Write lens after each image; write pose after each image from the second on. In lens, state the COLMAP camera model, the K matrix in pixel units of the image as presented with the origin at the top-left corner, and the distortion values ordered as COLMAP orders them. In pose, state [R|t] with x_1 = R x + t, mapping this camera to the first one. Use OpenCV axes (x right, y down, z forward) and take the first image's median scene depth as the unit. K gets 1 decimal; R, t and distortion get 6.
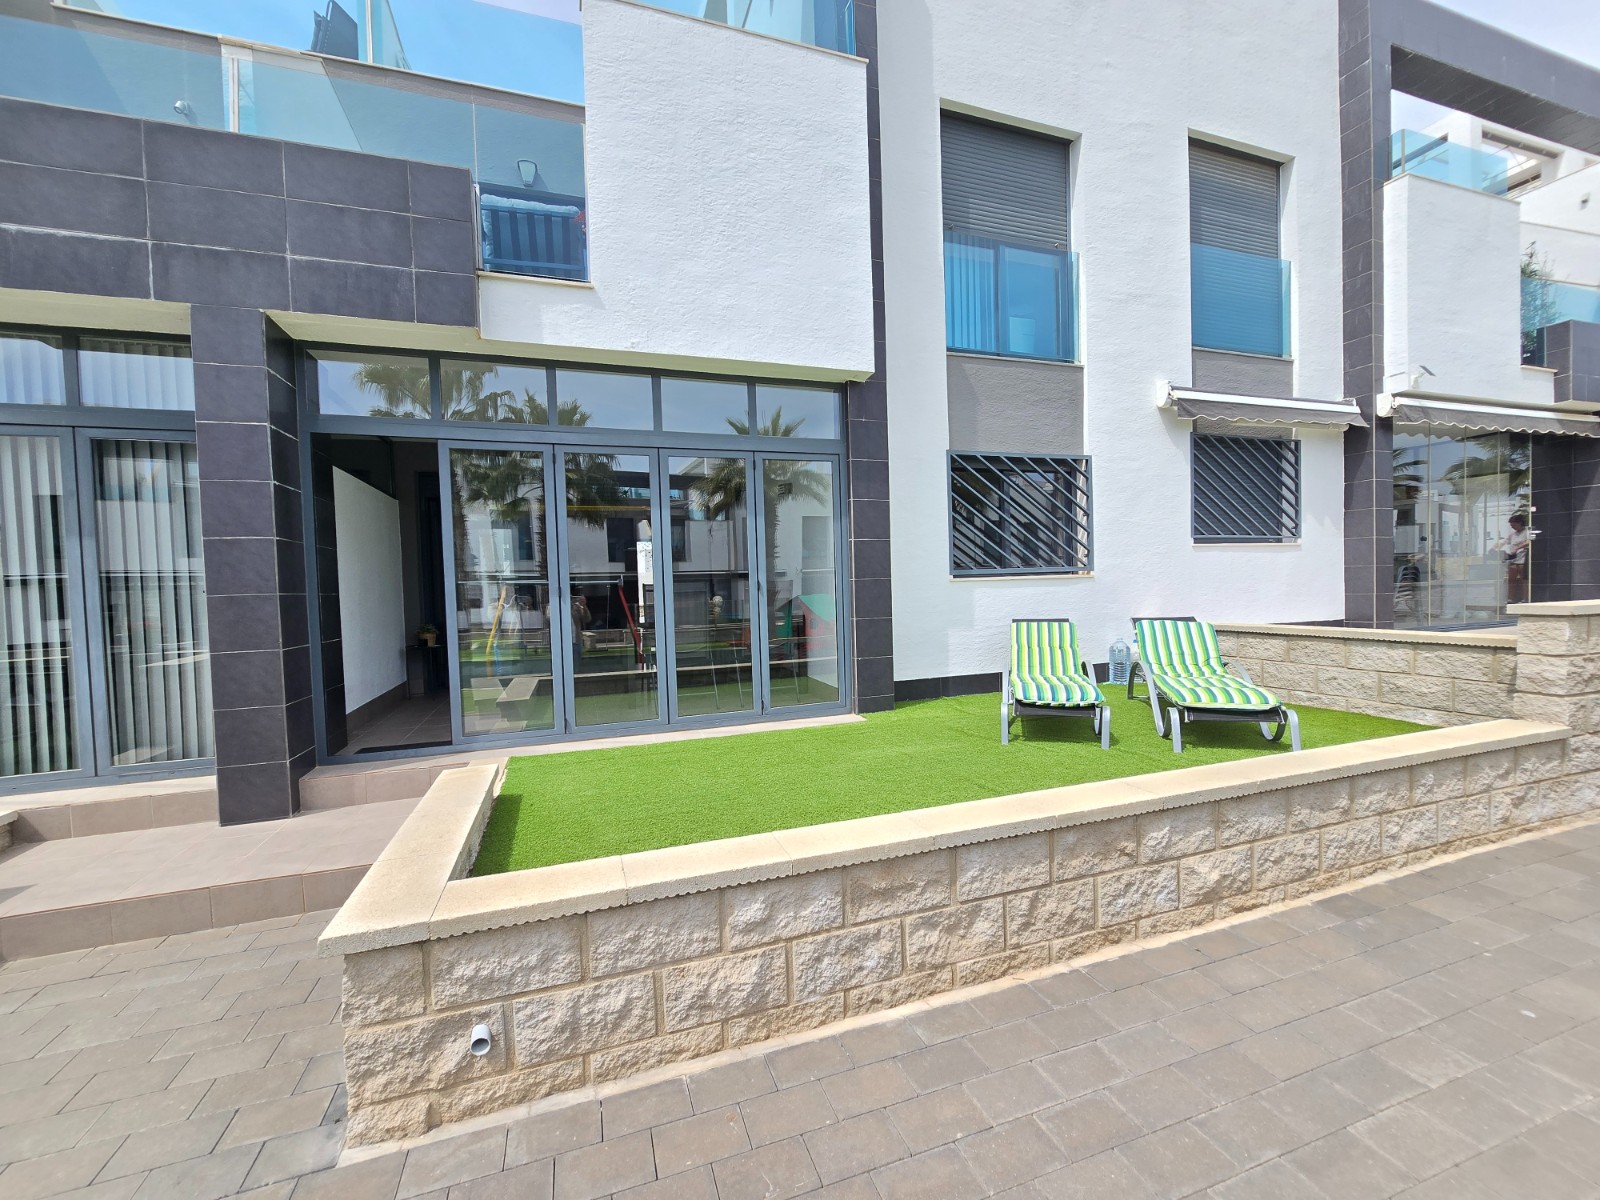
lens RADIAL K [[653.8, 0, 798.4], [0, 653.8, 608.3], [0, 0, 1]] dist [-0.002431, -0.000262]
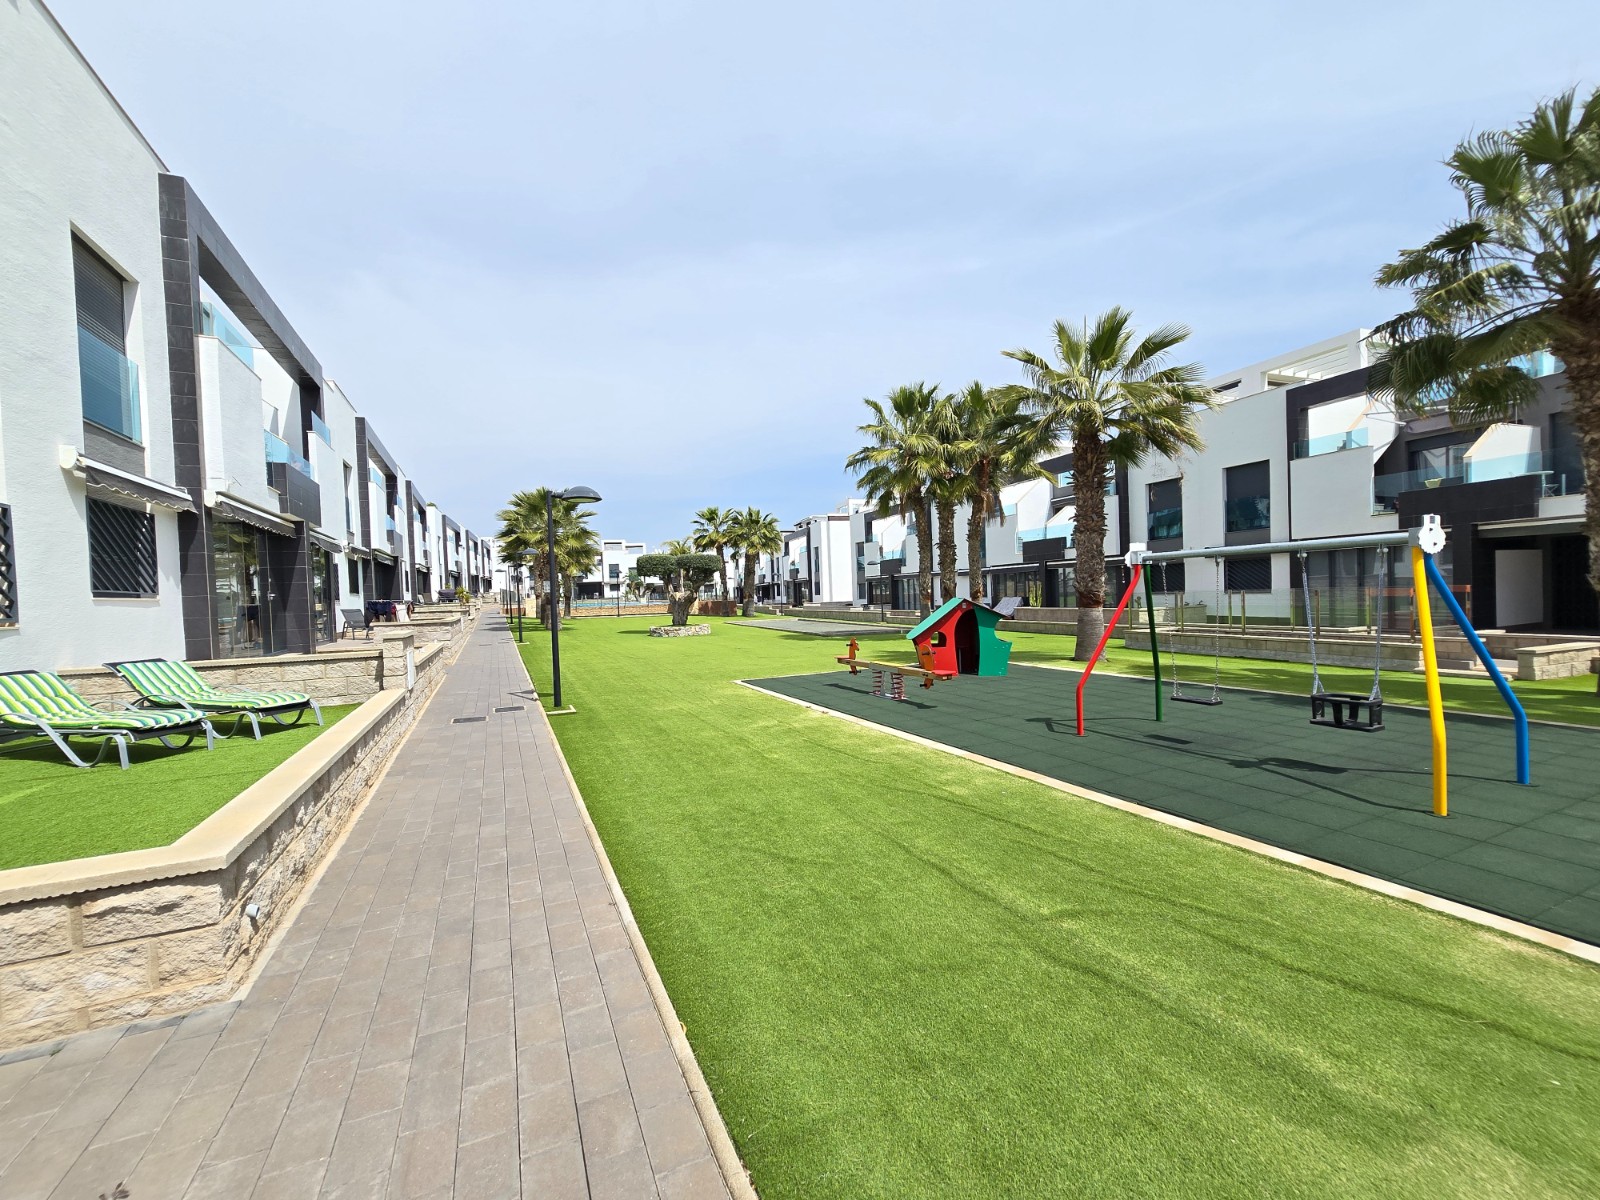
lens RADIAL K [[653.8, 0, 800.5], [0, 653.8, 608.5], [0, 0, 1]] dist [-0.002431, -0.000262]
pose [[-0.107073, 0.011014, 0.994190, -0.590881], [0.071259, 0.997452, -0.003375, 0.007037], [-0.991694, 0.070483, -0.107585, -0.052863]]
